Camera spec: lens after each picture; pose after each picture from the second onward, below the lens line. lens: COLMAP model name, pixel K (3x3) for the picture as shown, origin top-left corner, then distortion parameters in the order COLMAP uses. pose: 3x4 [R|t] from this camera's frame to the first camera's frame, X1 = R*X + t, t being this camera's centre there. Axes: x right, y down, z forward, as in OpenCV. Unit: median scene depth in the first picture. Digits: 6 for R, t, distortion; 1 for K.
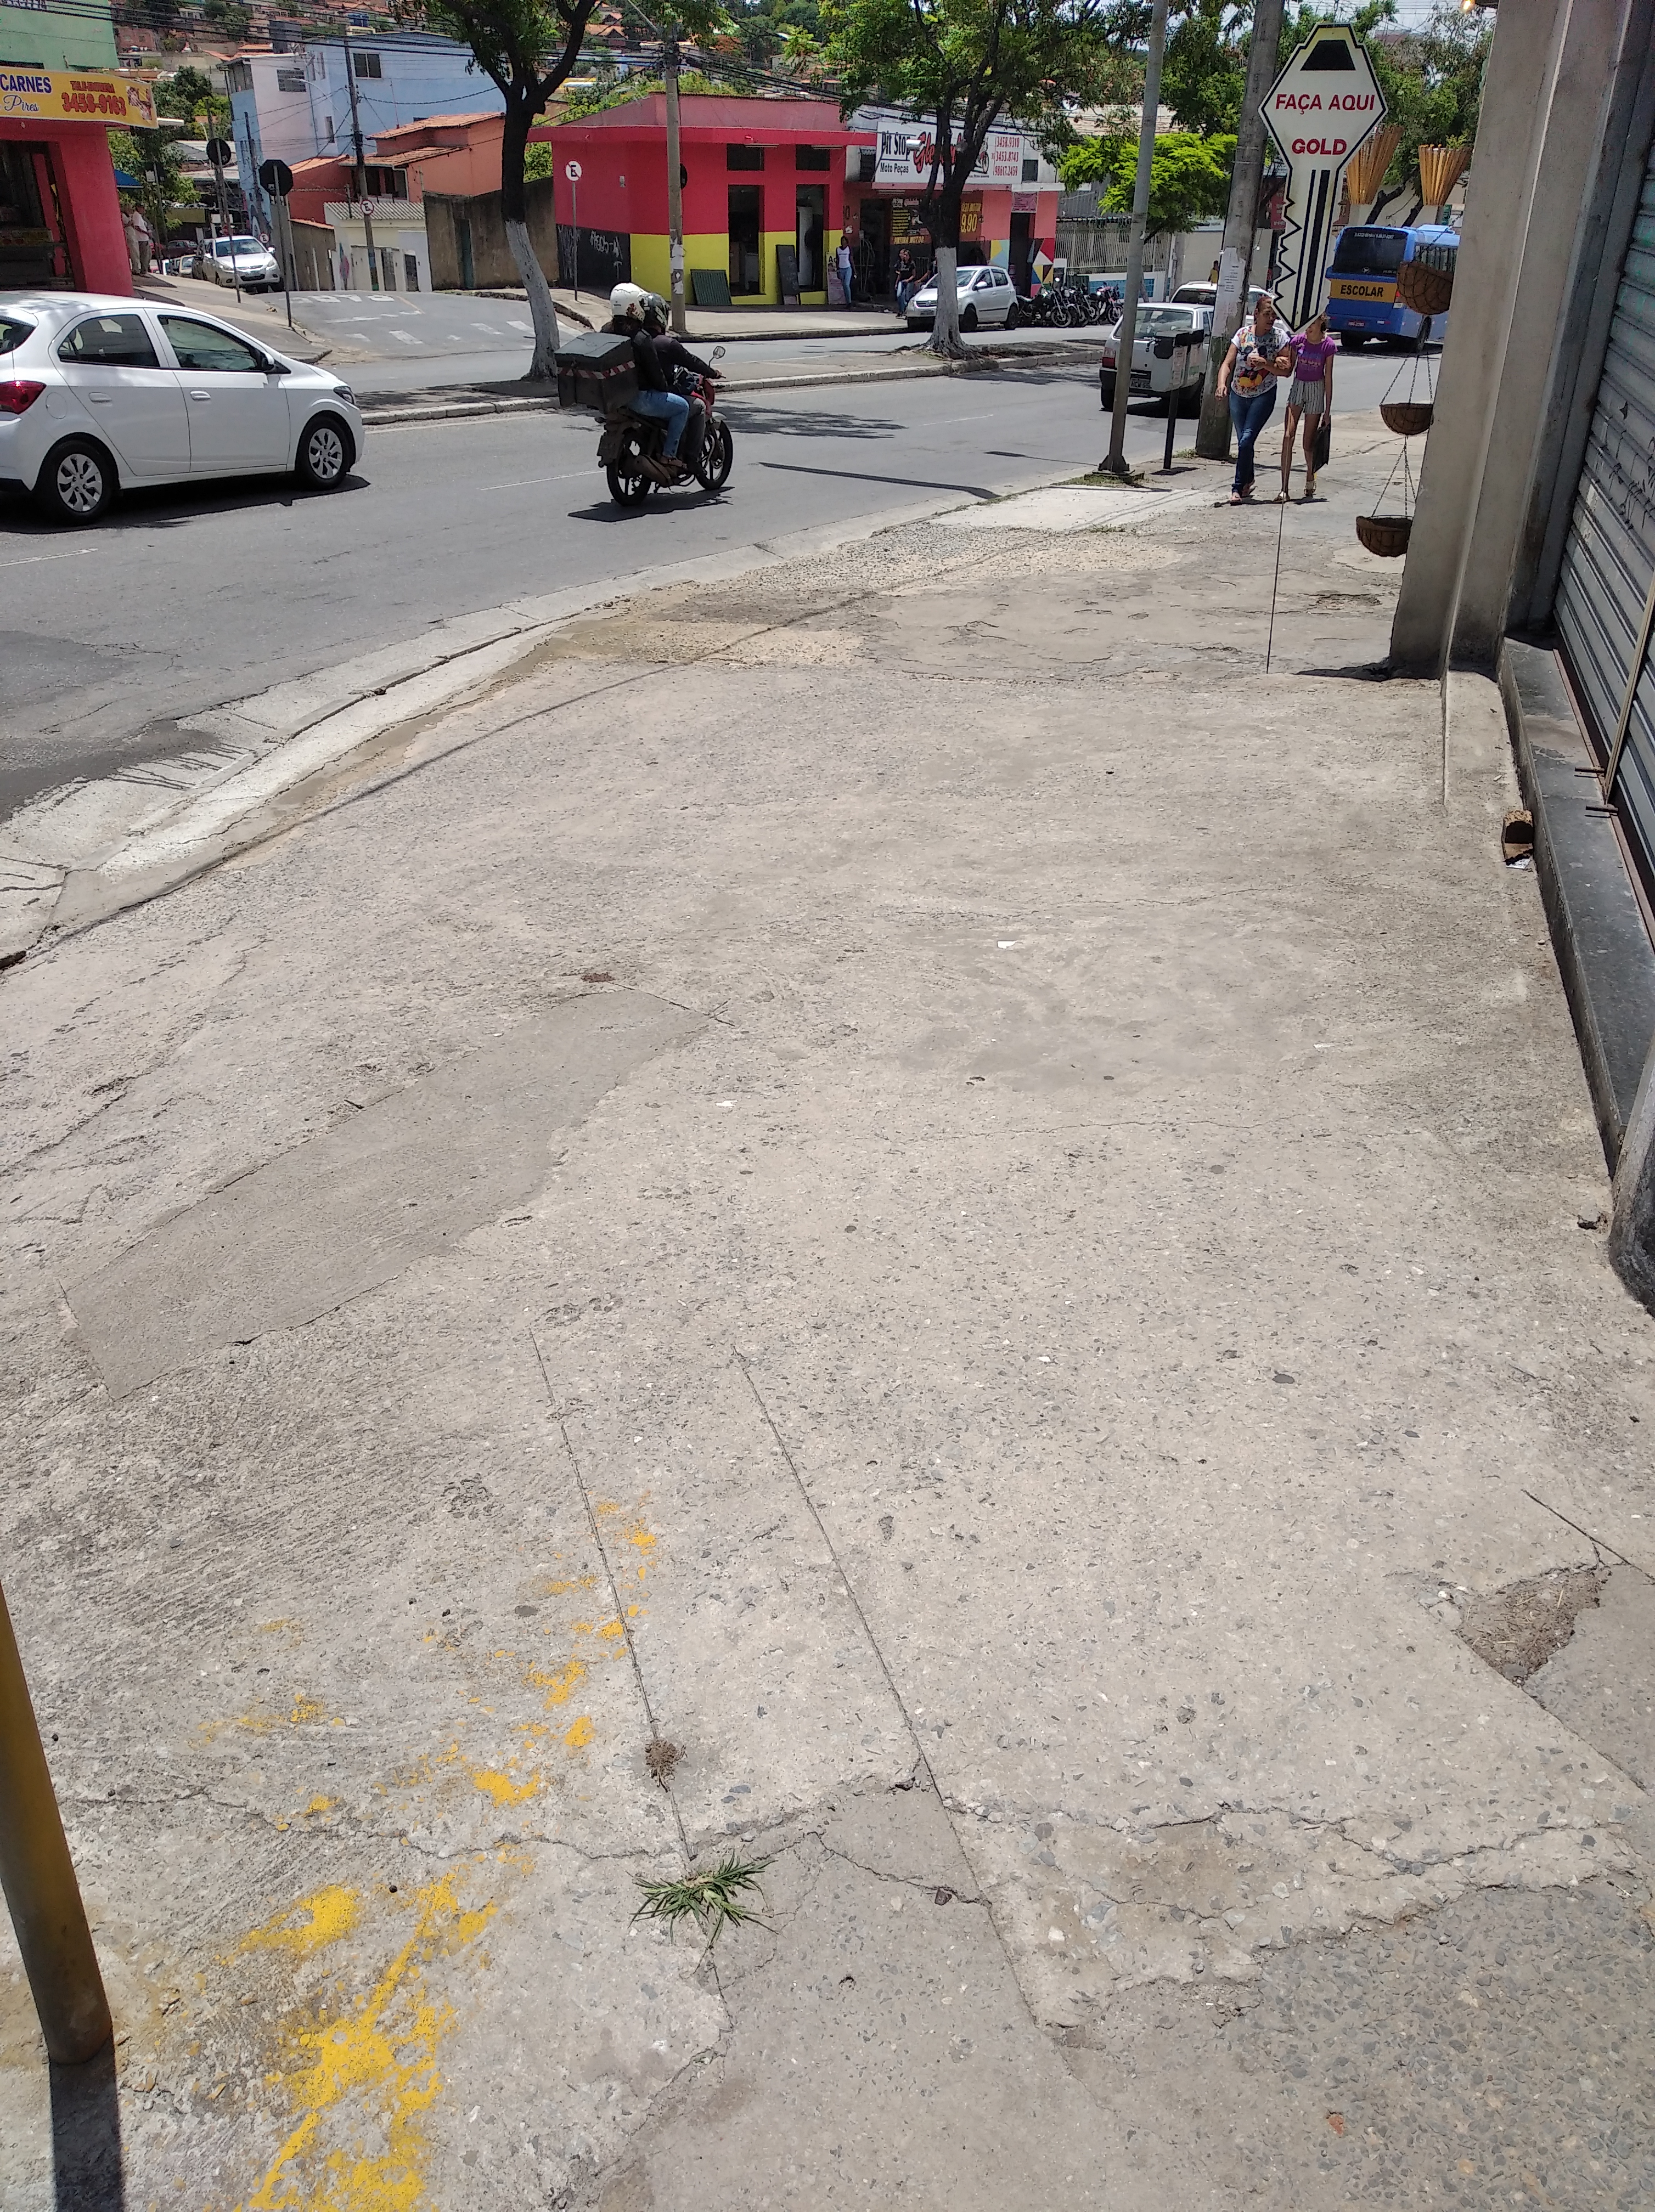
lens RADIAL K [[1702.7, 0, 864.1], [0, 1702.7, 1105.1], [0, 0, 1]] dist [0.061503, -0.095516]
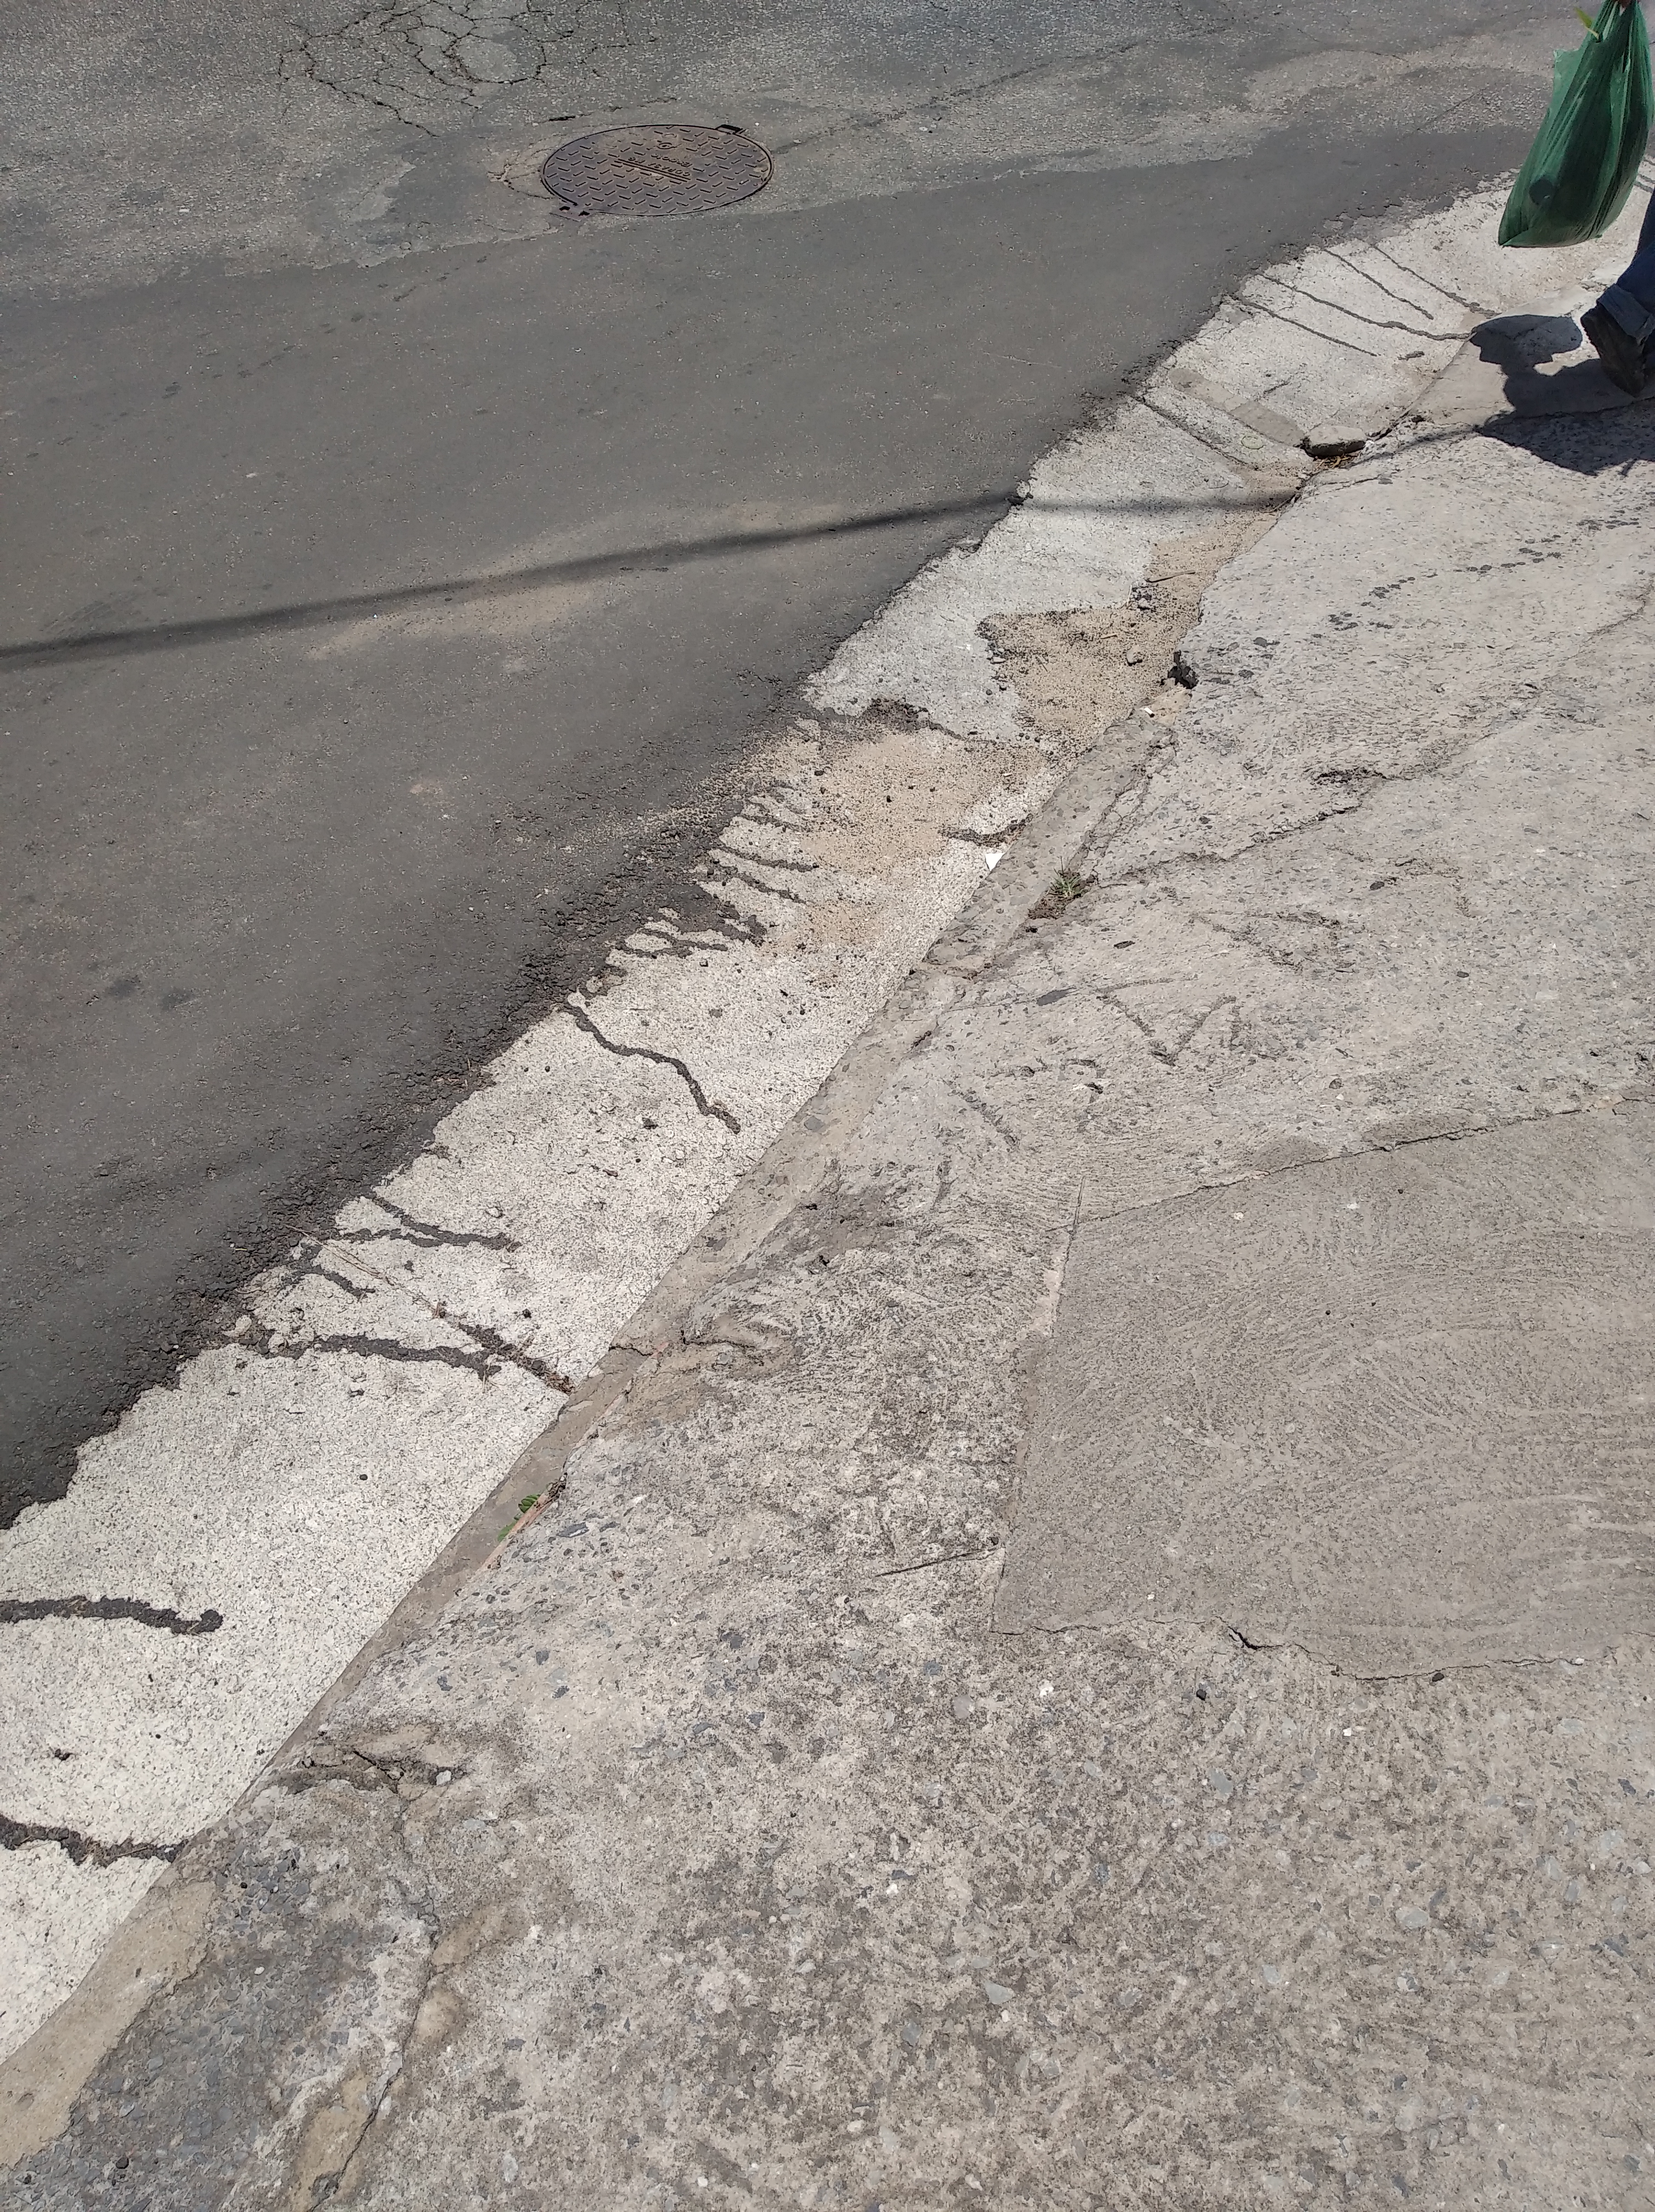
lens RADIAL K [[1768.6, 0, 827.5], [0, 1768.6, 1106.0], [0, 0, 1]] dist [0.058947, -0.145795]
pose [[0.693432, 0.514848, -0.504067, -0.031492], [-0.321797, 0.847232, 0.422664, -0.021813], [0.644669, -0.130881, 0.753174, 0.064749]]
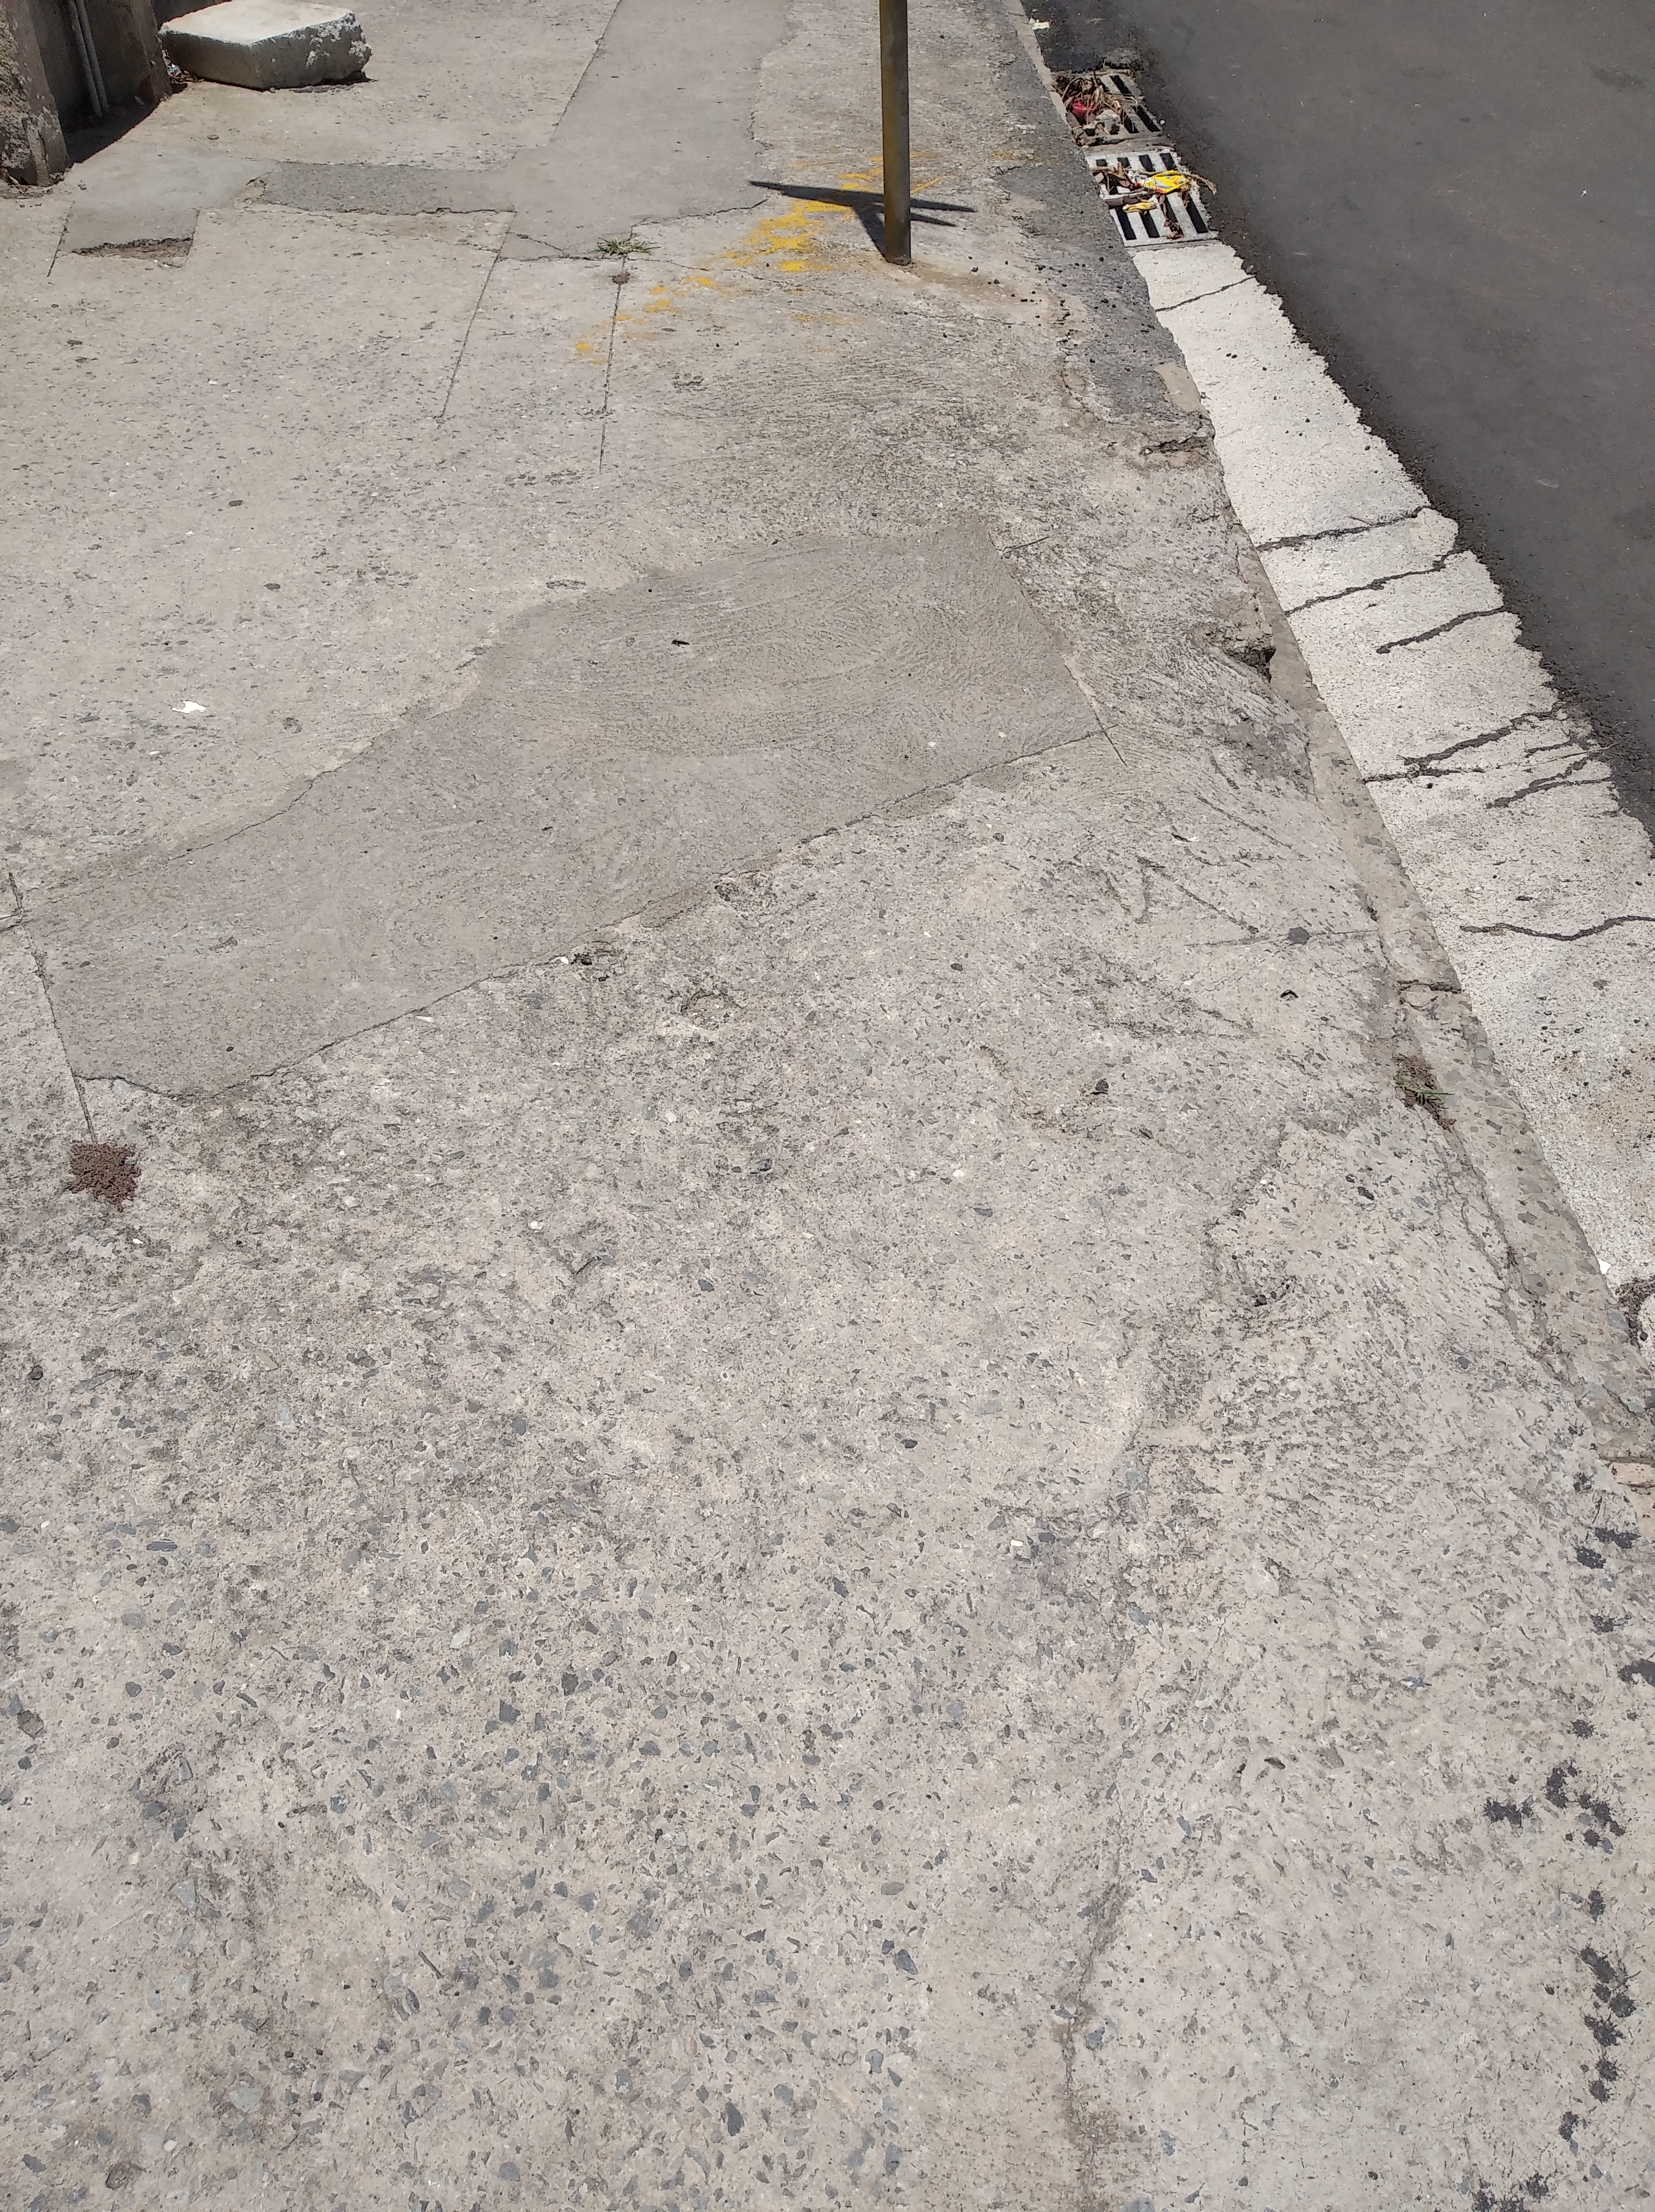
lens RADIAL K [[1766.4, 0, 827.5], [0, 1766.4, 1106.0], [0, 0, 1]] dist [0.123274, -0.266909]
pose [[-0.960862, -0.165701, 0.222007, -0.075065], [0.136024, 0.415930, 0.899166, -0.079434], [-0.241332, 0.894173, -0.377112, 0.203319]]
